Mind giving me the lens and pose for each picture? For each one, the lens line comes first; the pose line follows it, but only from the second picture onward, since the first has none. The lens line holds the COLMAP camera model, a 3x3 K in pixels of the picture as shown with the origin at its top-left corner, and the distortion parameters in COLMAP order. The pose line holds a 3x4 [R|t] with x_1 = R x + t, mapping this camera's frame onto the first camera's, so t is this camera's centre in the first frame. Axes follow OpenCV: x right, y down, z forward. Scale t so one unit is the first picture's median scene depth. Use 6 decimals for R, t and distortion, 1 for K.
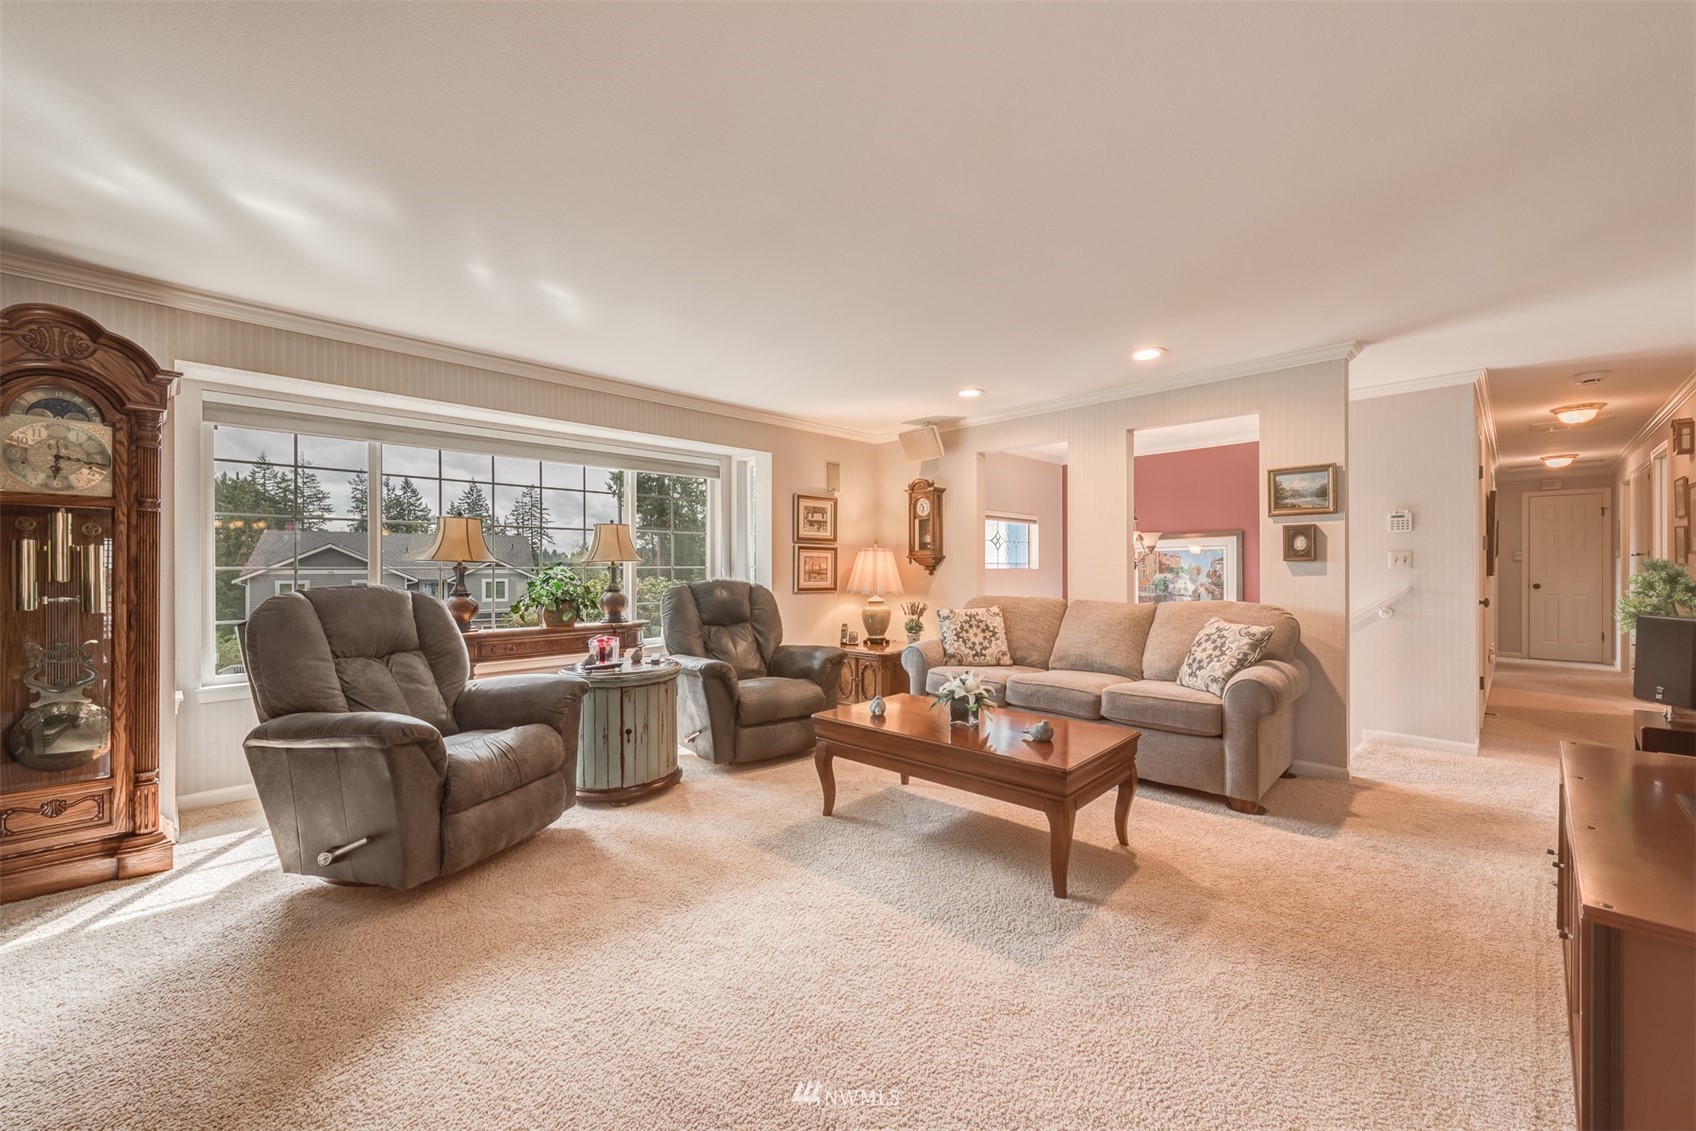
lens RADIAL K [[668.1, 0, 857.8], [0, 668.1, 569.6], [0, 0, 1]] dist [0.007080, -0.000778]
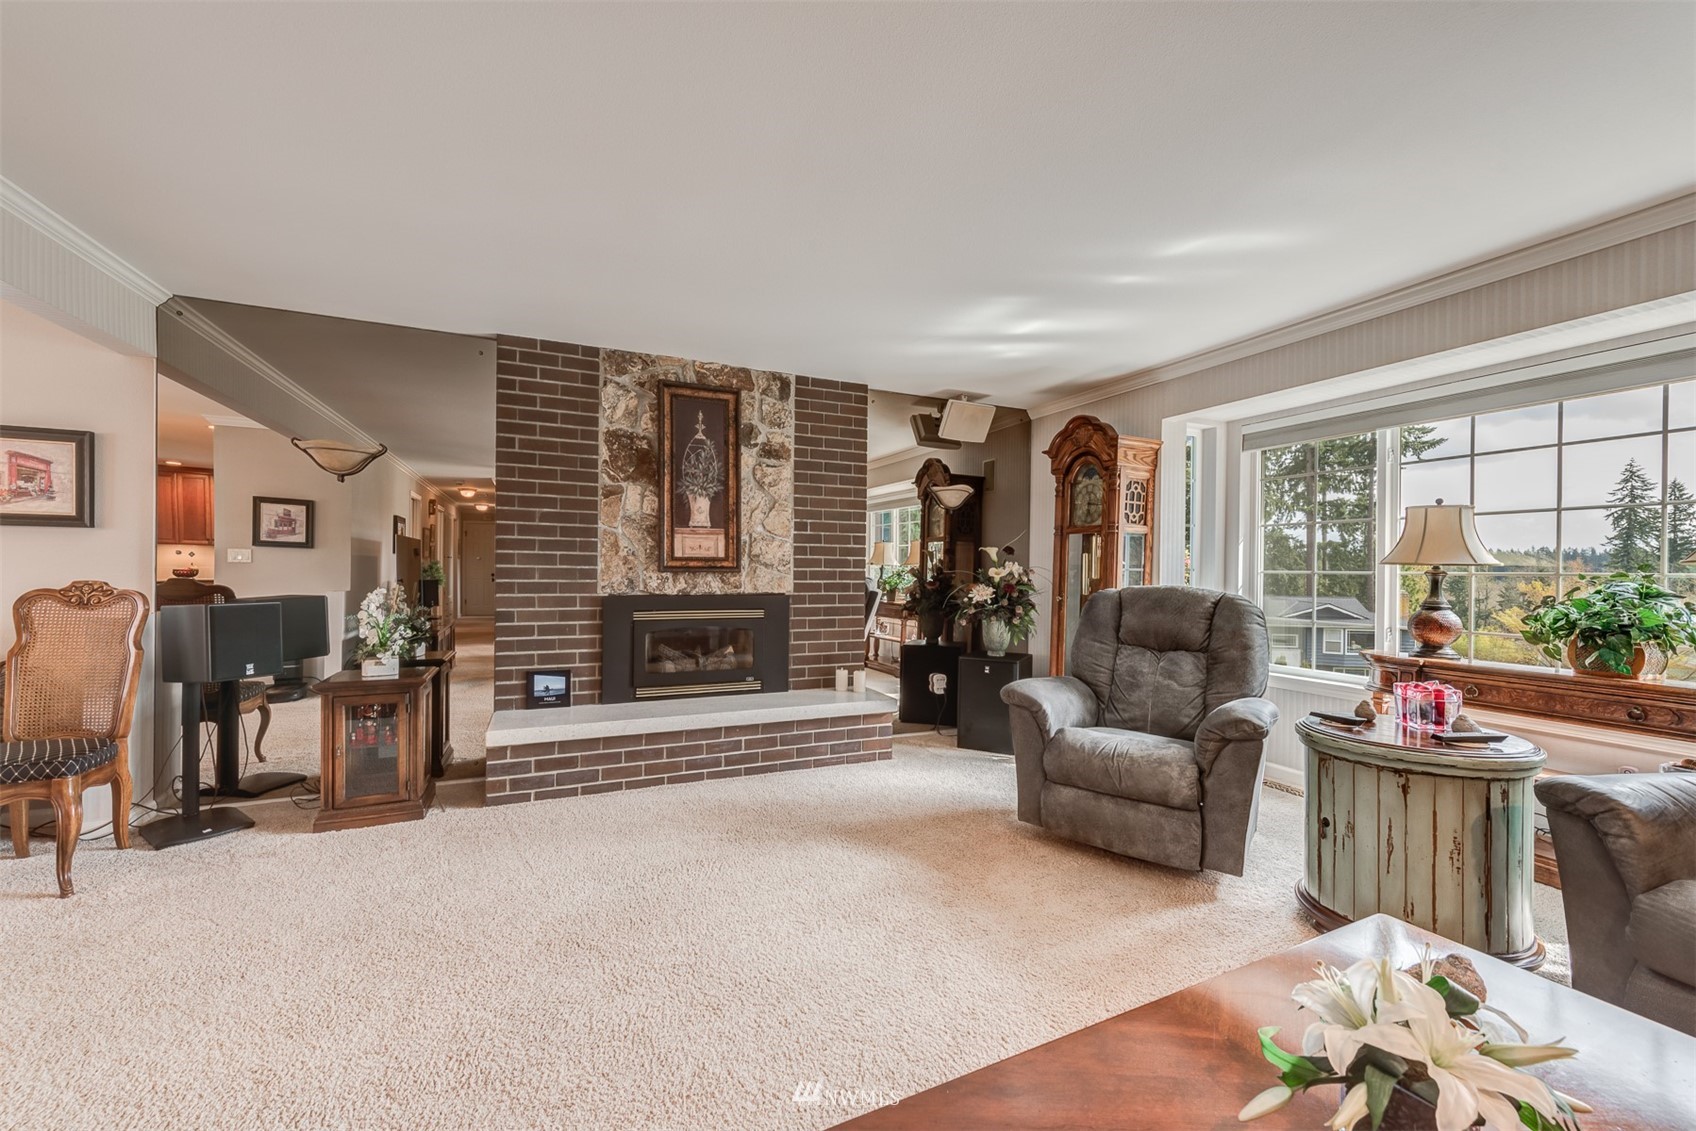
lens RADIAL K [[668.1, 0, 857.1], [0, 668.1, 574.5], [0, 0, 1]] dist [0.007080, -0.000778]
pose [[-0.358458, 0.003929, -0.933538, 0.545258], [-0.012175, 0.999886, 0.008883, -0.000828], [0.933467, 0.014550, -0.358369, 1.002740]]
